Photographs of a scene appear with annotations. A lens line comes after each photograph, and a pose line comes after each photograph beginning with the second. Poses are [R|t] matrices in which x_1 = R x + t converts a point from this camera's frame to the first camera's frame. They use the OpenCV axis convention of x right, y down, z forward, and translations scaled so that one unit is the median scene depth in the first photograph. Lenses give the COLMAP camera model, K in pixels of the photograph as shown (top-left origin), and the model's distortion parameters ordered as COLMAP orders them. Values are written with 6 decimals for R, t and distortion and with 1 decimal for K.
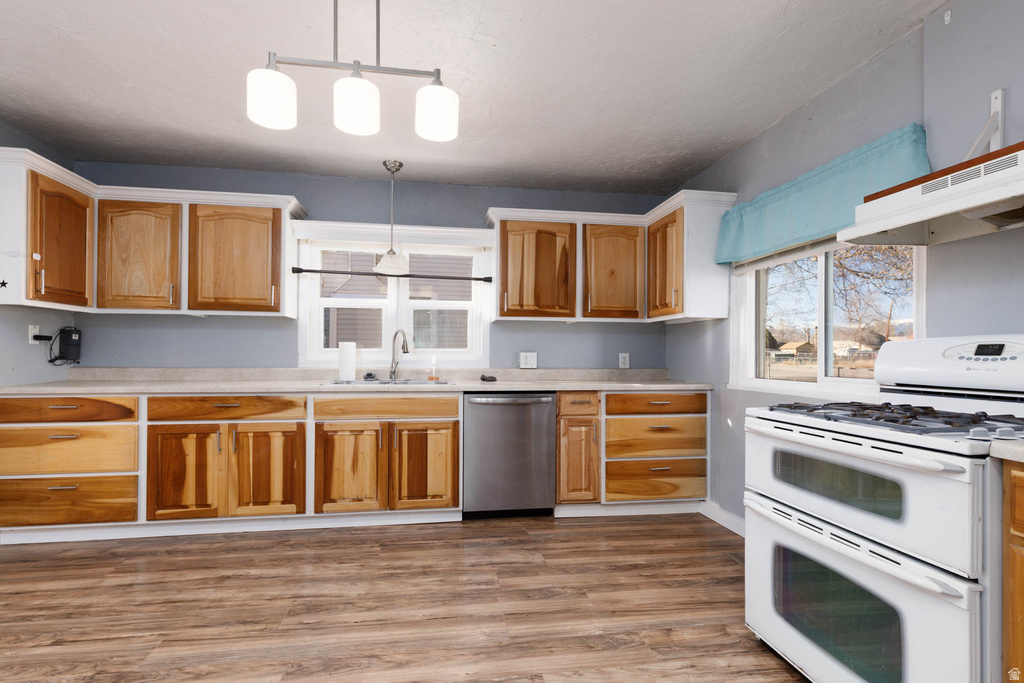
lens RADIAL K [[459.8, 0, 489.1], [0, 459.8, 351.1], [0, 0, 1]] dist [0.002352, -0.000385]
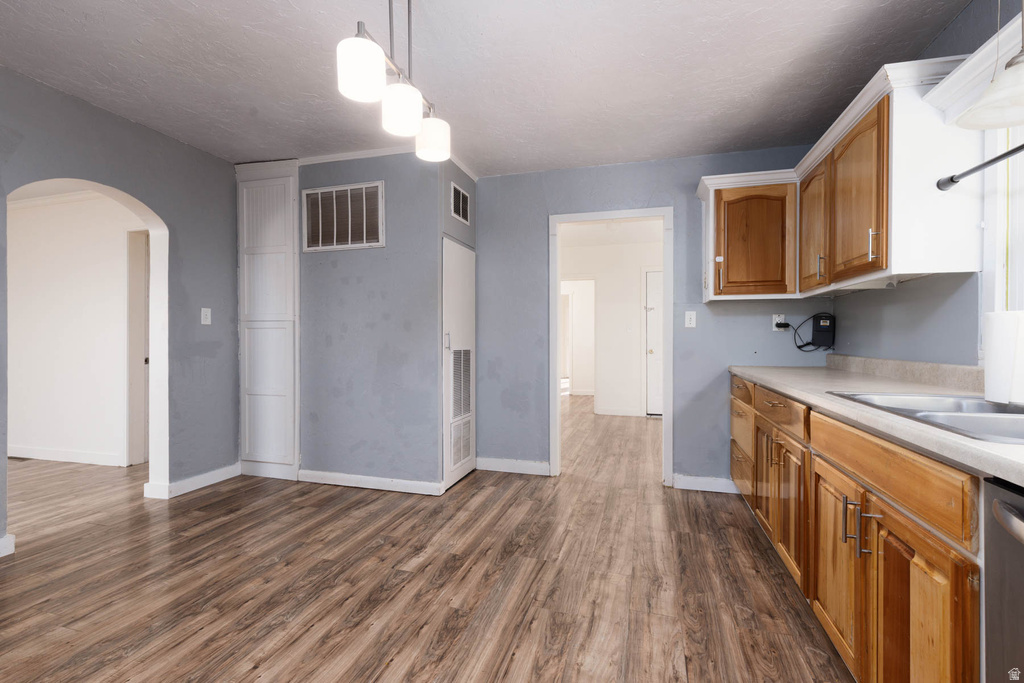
lens RADIAL K [[475.3, 0, 509.1], [0, 475.3, 339.3], [0, 0, 1]] dist [0.000524, -0.000032]
pose [[-0.409127, -0.008097, -0.912441, 0.331296], [-0.000647, 0.999963, -0.008583, 0.014706], [0.912477, -0.002921, -0.409117, 0.877609]]
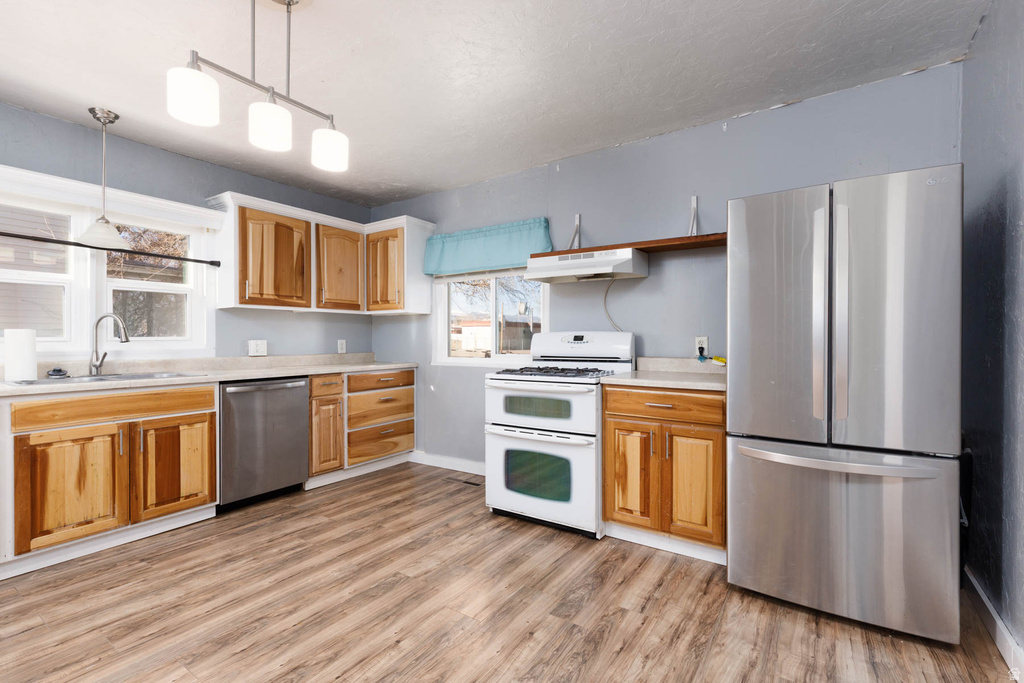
lens RADIAL K [[469.6, 0, 496.3], [0, 469.6, 340.8], [0, 0, 1]] dist [-0.000047, -0.000669]
pose [[0.679180, -0.010078, 0.733903, -0.395171], [0.001455, 0.999922, 0.012385, -0.009573], [-0.733970, -0.007344, 0.679142, -0.100844]]
